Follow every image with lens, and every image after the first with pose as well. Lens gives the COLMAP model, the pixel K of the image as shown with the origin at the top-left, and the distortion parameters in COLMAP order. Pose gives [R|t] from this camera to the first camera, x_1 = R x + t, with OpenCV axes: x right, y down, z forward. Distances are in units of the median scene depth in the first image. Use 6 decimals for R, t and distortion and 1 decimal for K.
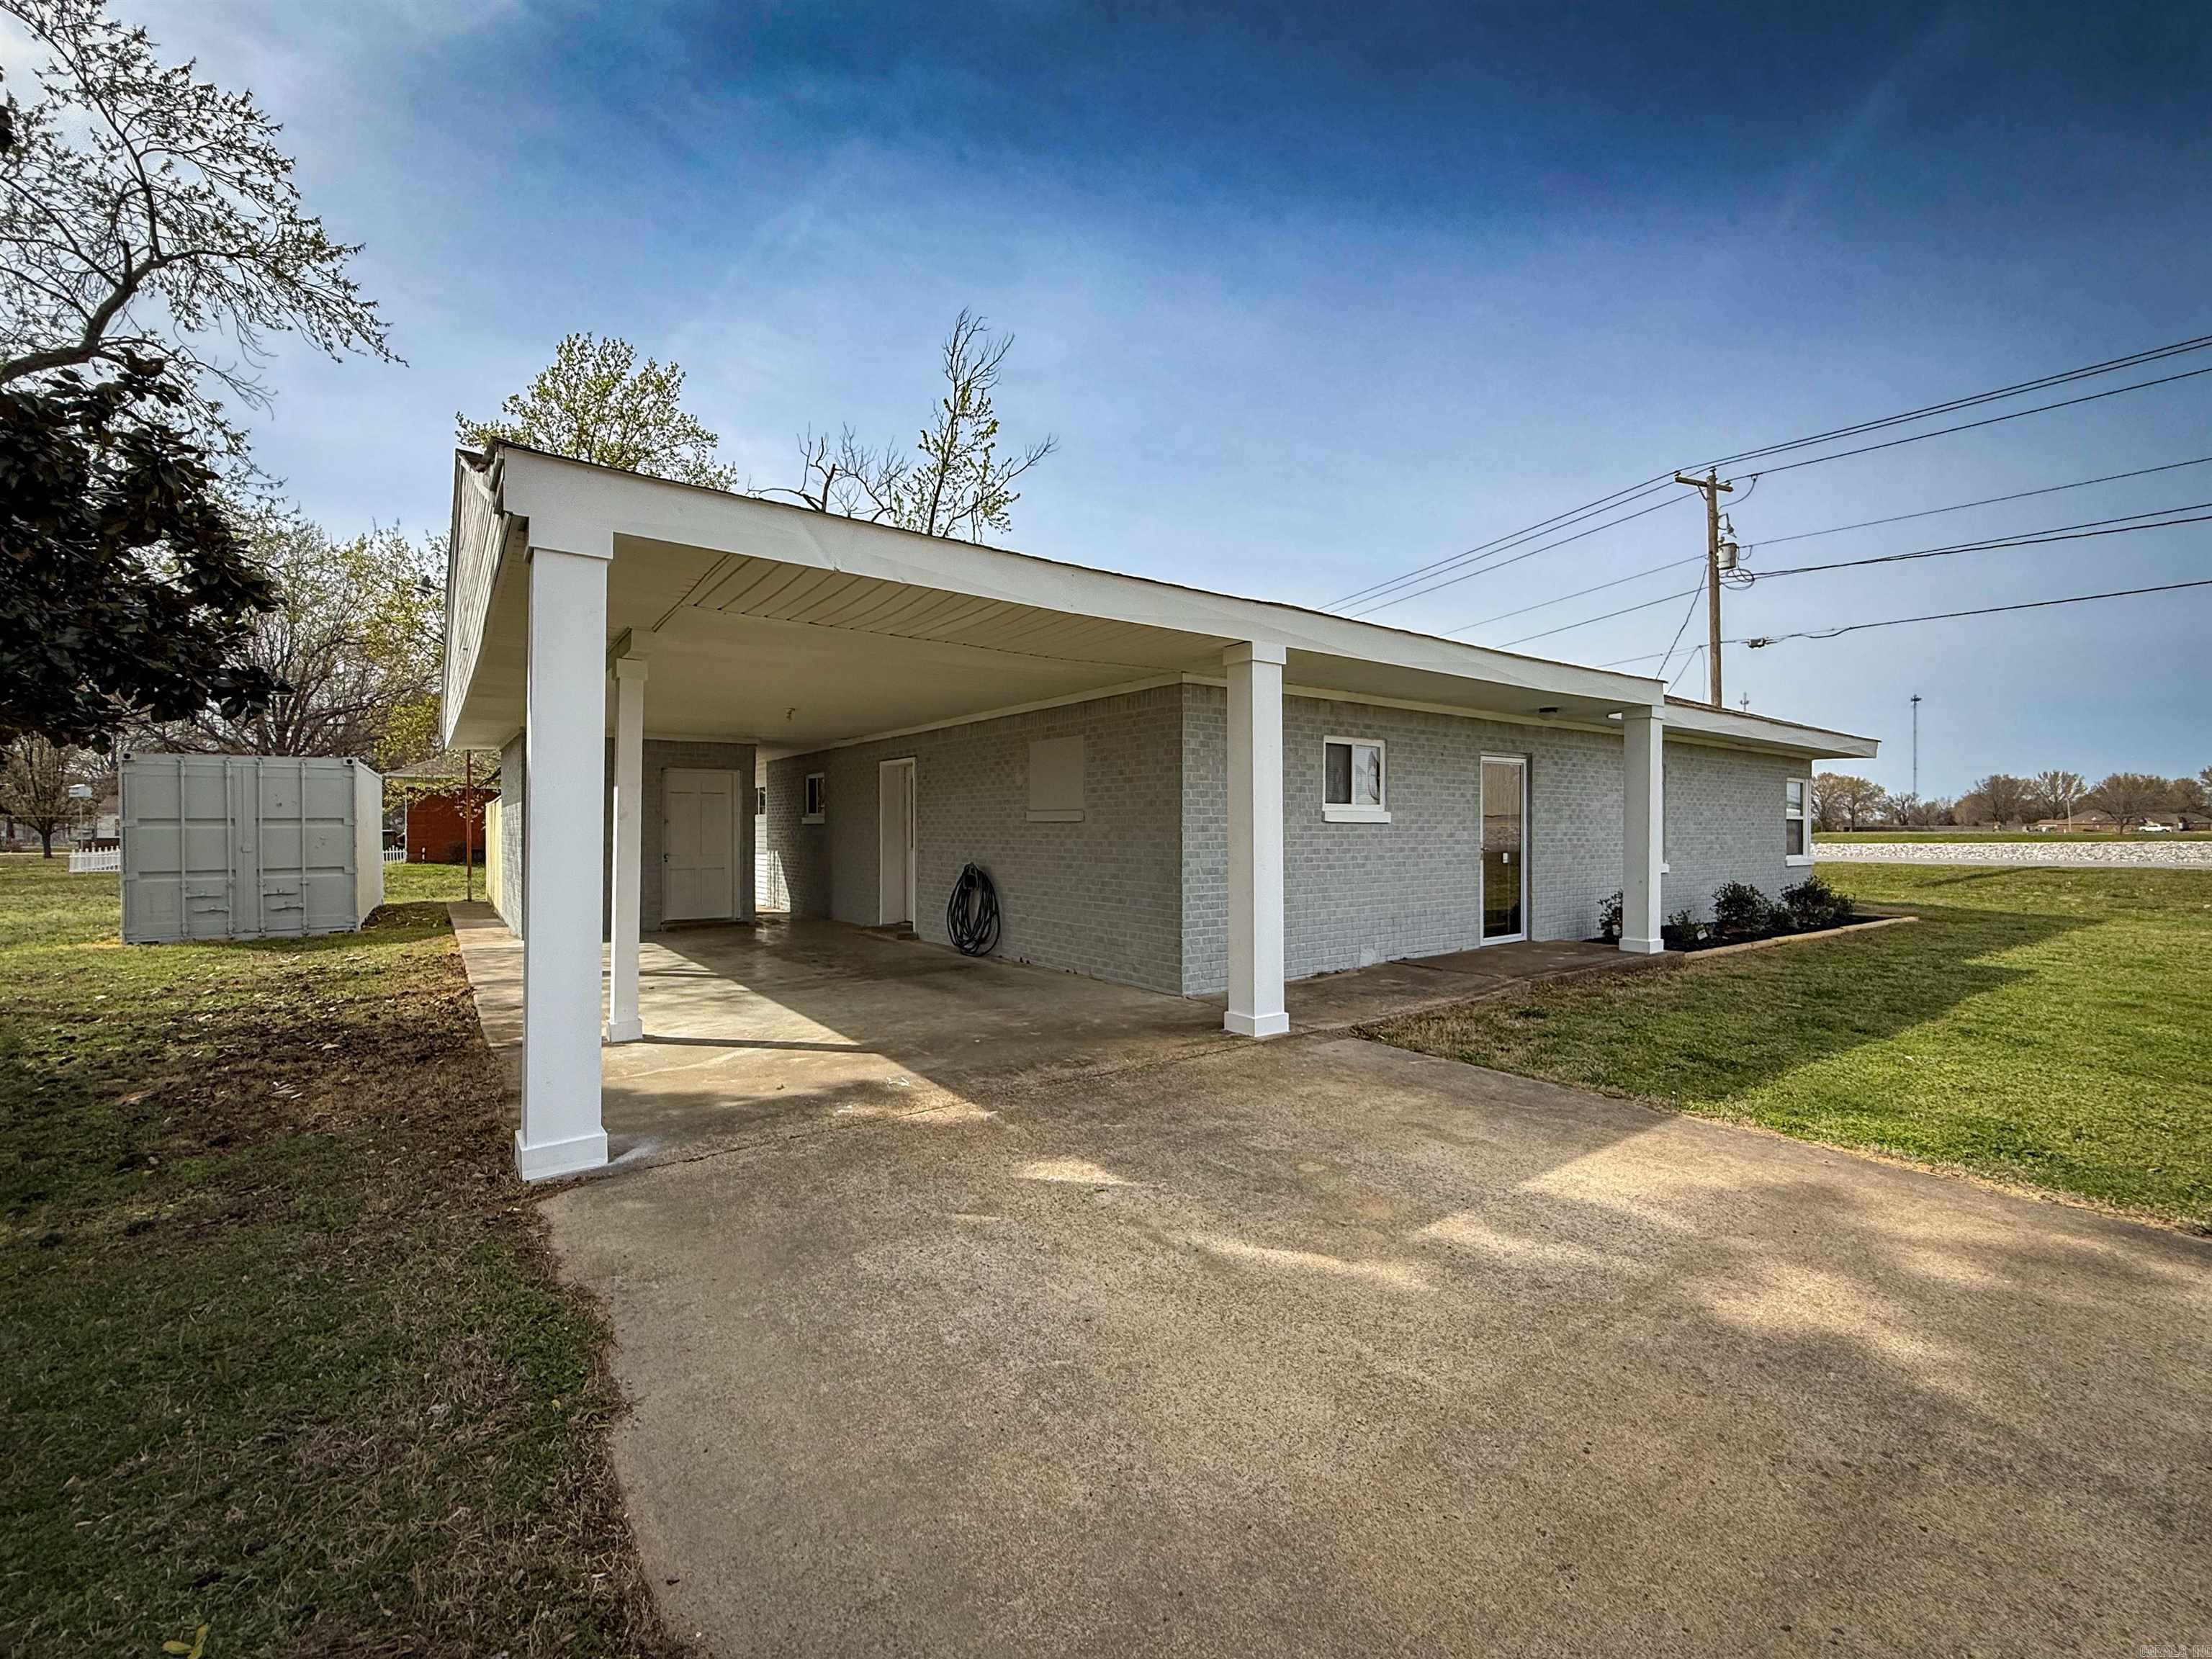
lens RADIAL K [[882.6, 0, 1106.0], [0, 882.6, 829.5], [0, 0, 1]] dist [-0.001281, 0.000001]
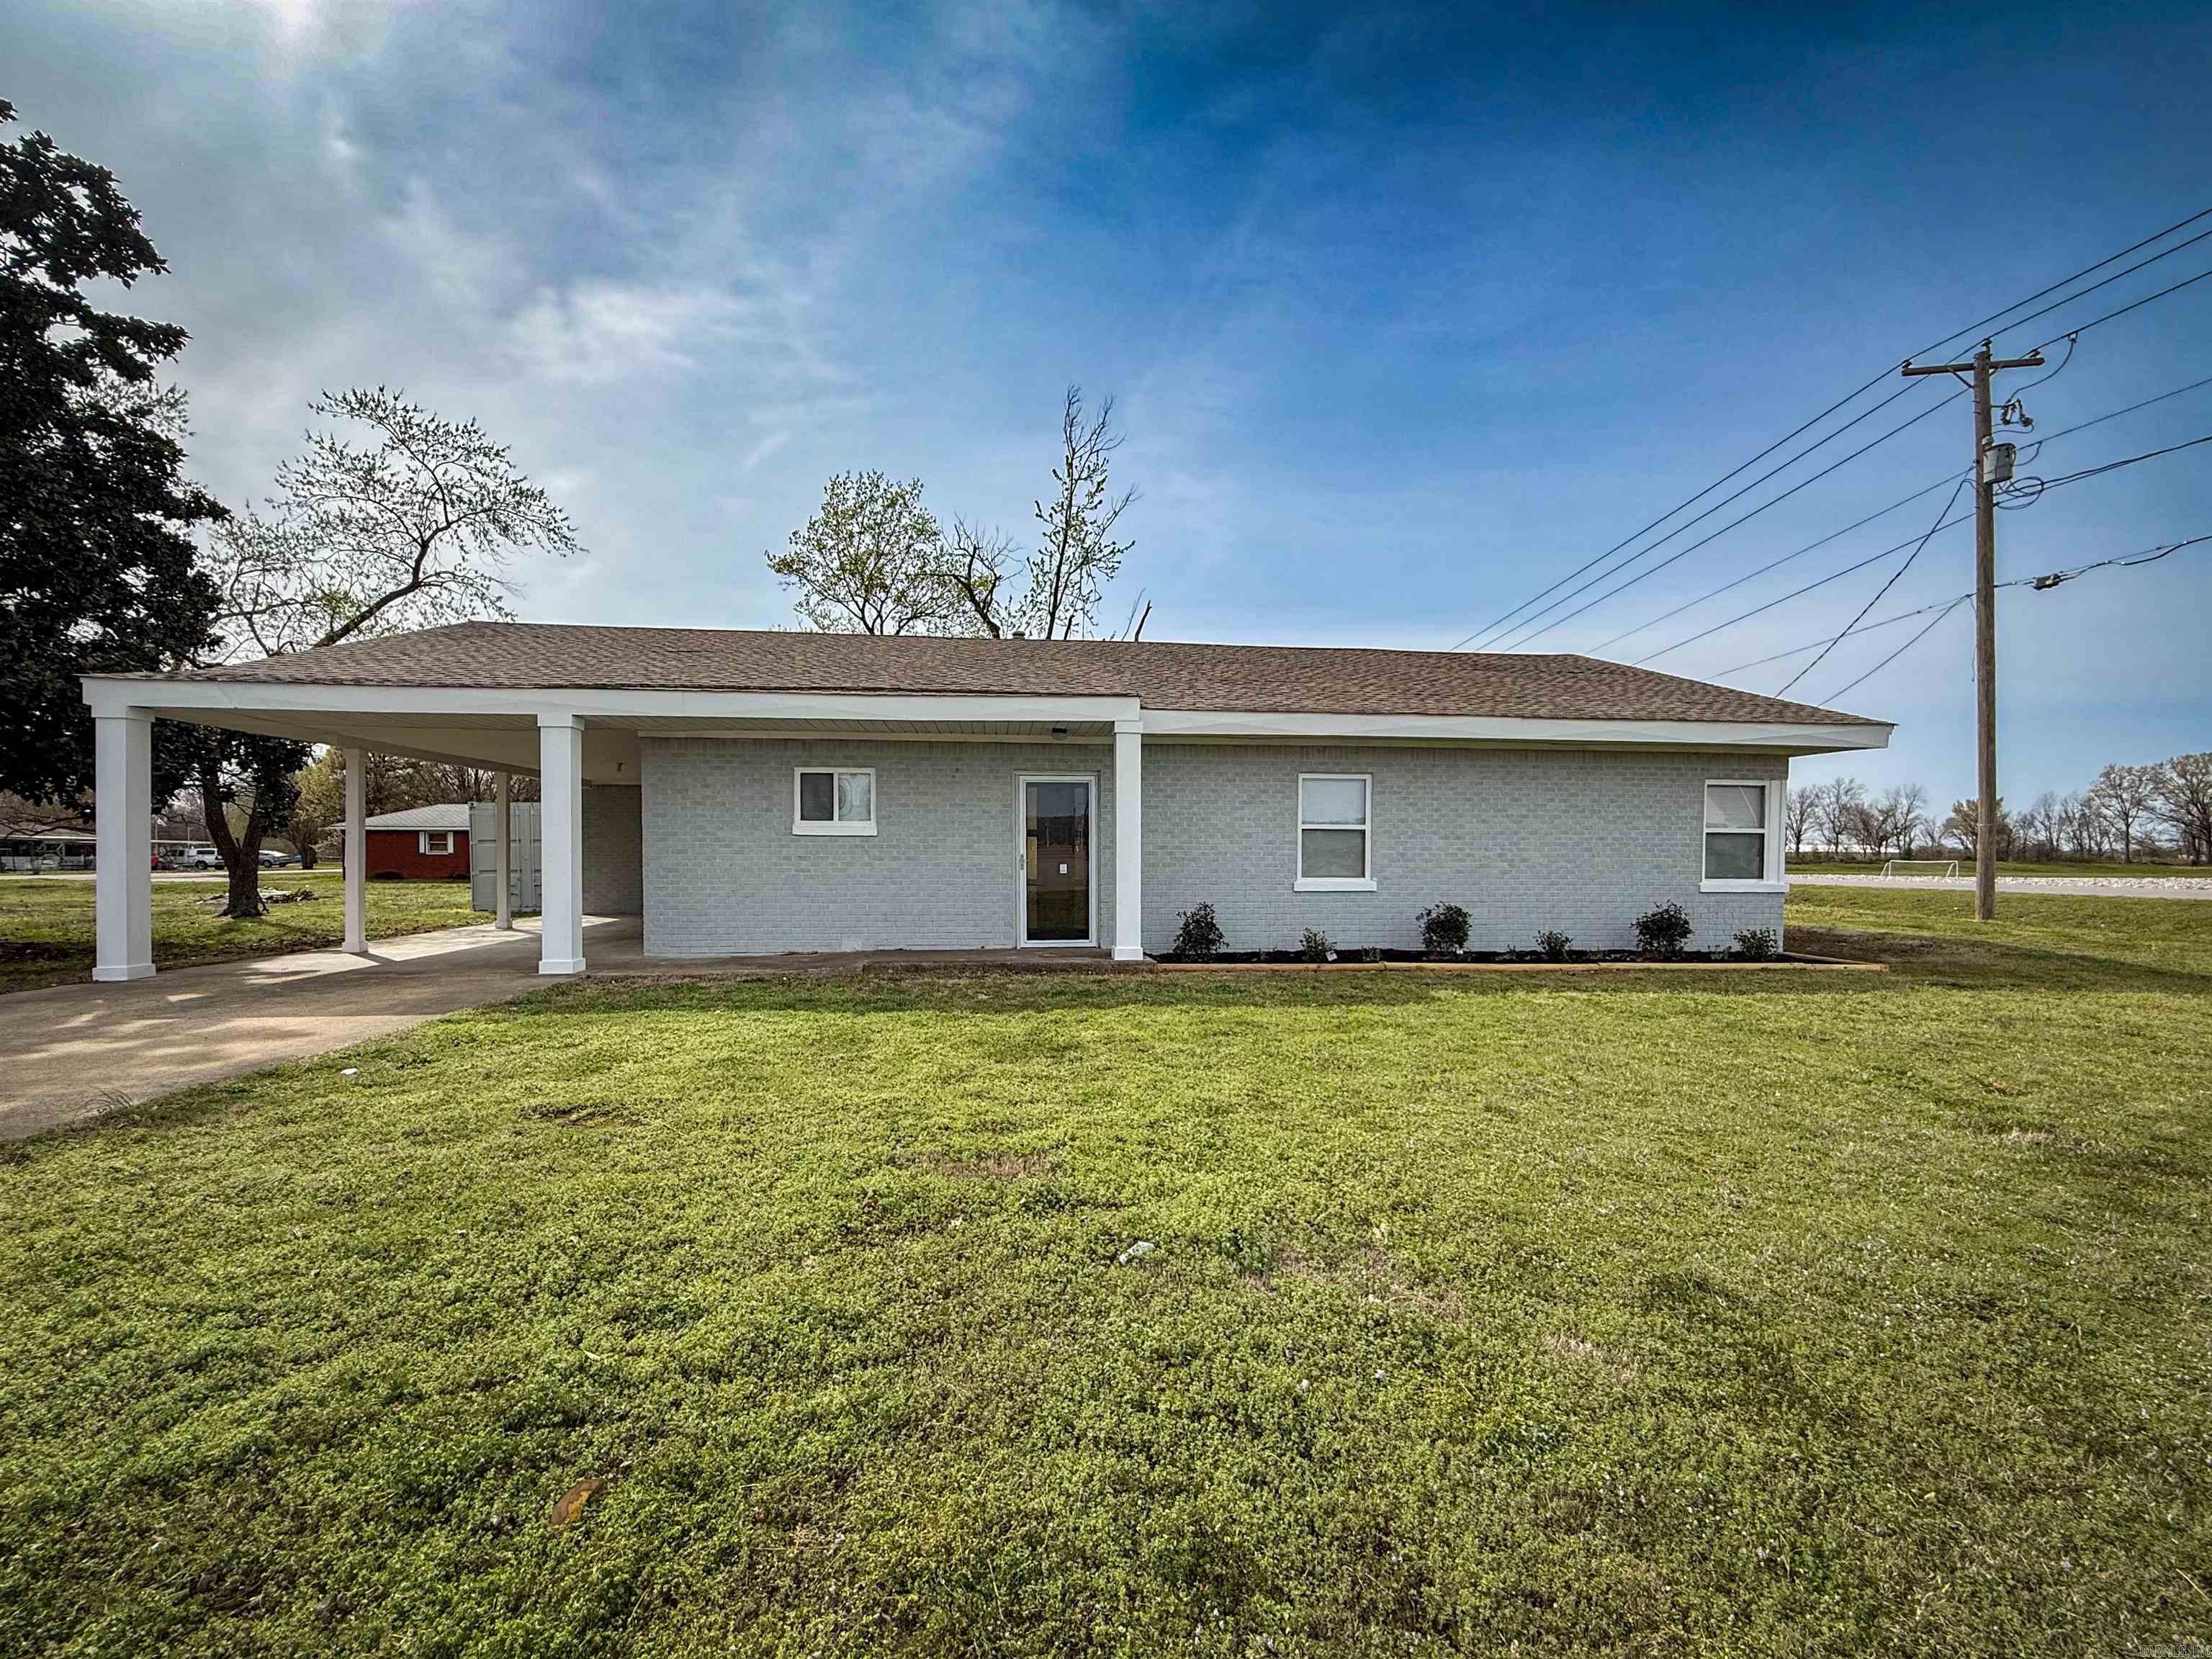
lens RADIAL K [[882.7, 0, 1091.7], [0, 882.7, 871.8], [0, 0, 1]] dist [0.000617, 0.000232]
pose [[0.874507, 0.011823, -0.484869, 0.987398], [-0.004574, 0.999859, 0.016130, 0.017766], [0.484991, -0.011888, 0.874438, 0.069080]]
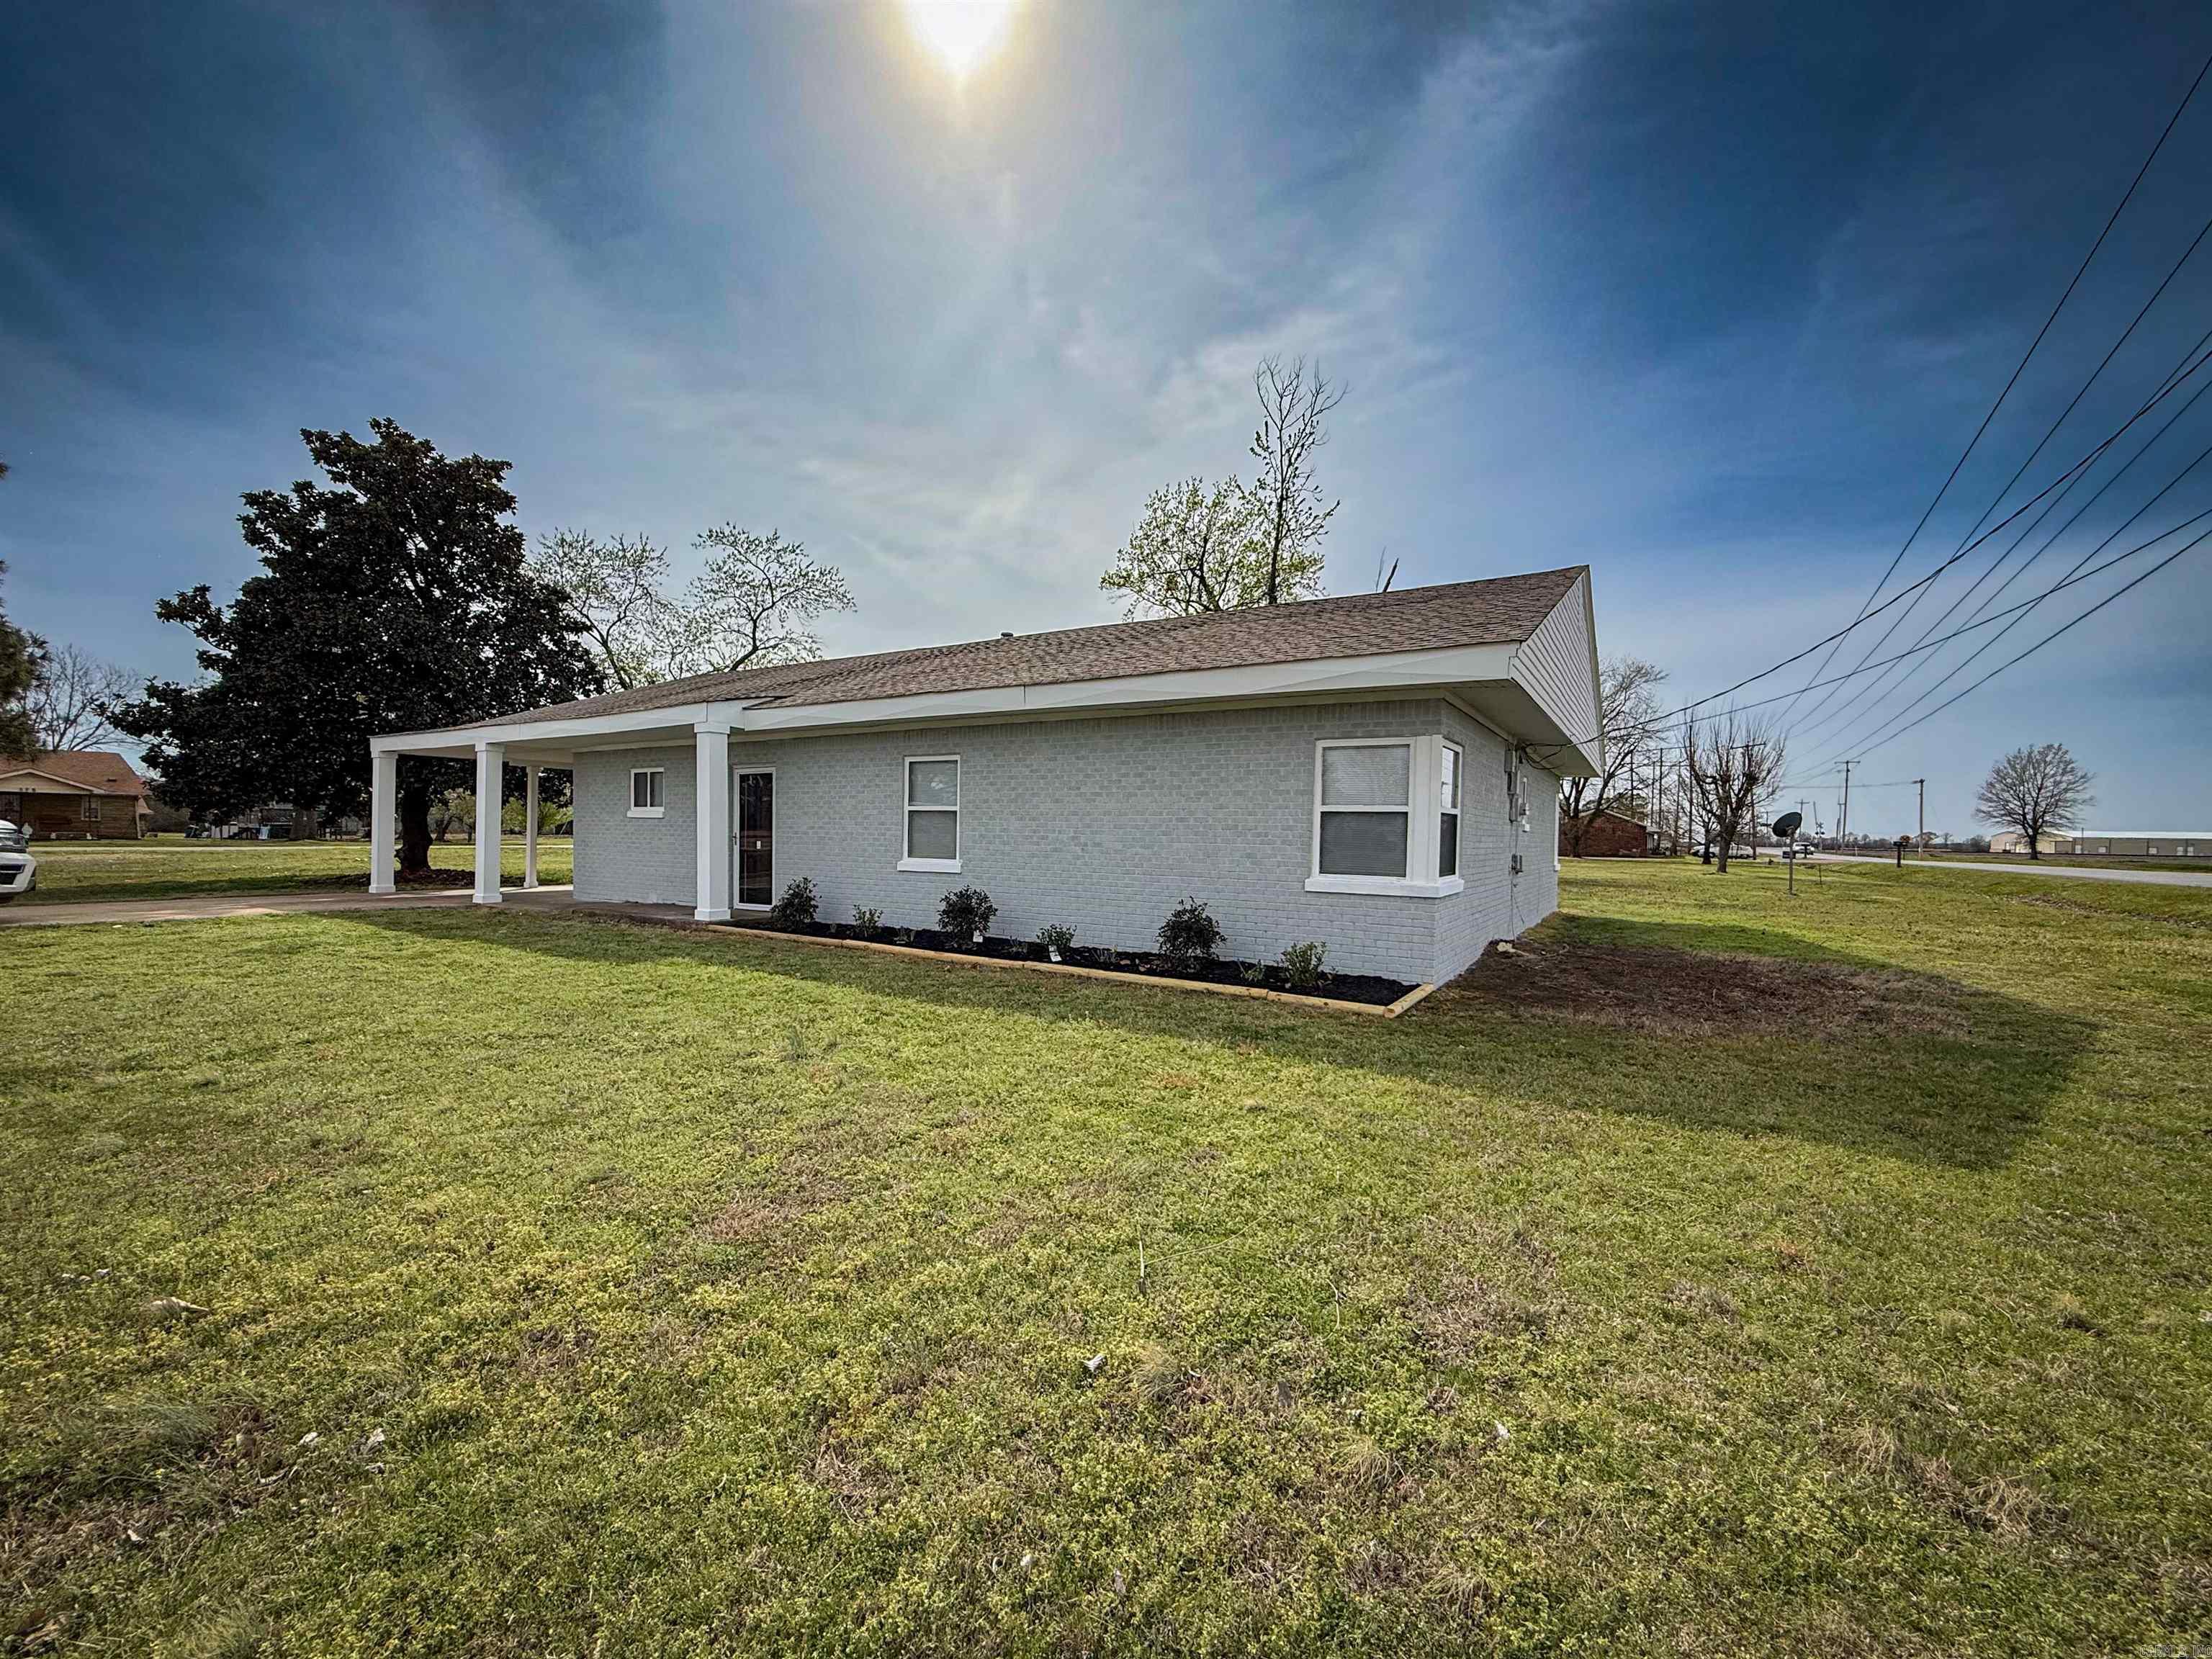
lens RADIAL K [[921.6, 0, 1107.5], [0, 921.6, 820.2], [0, 0, 1]] dist [0.000512, -0.000125]
pose [[0.398116, -0.015390, -0.917206, 1.849176], [-0.023766, 0.999351, -0.027084, 0.018928], [0.917027, 0.032581, 0.397491, 0.903115]]
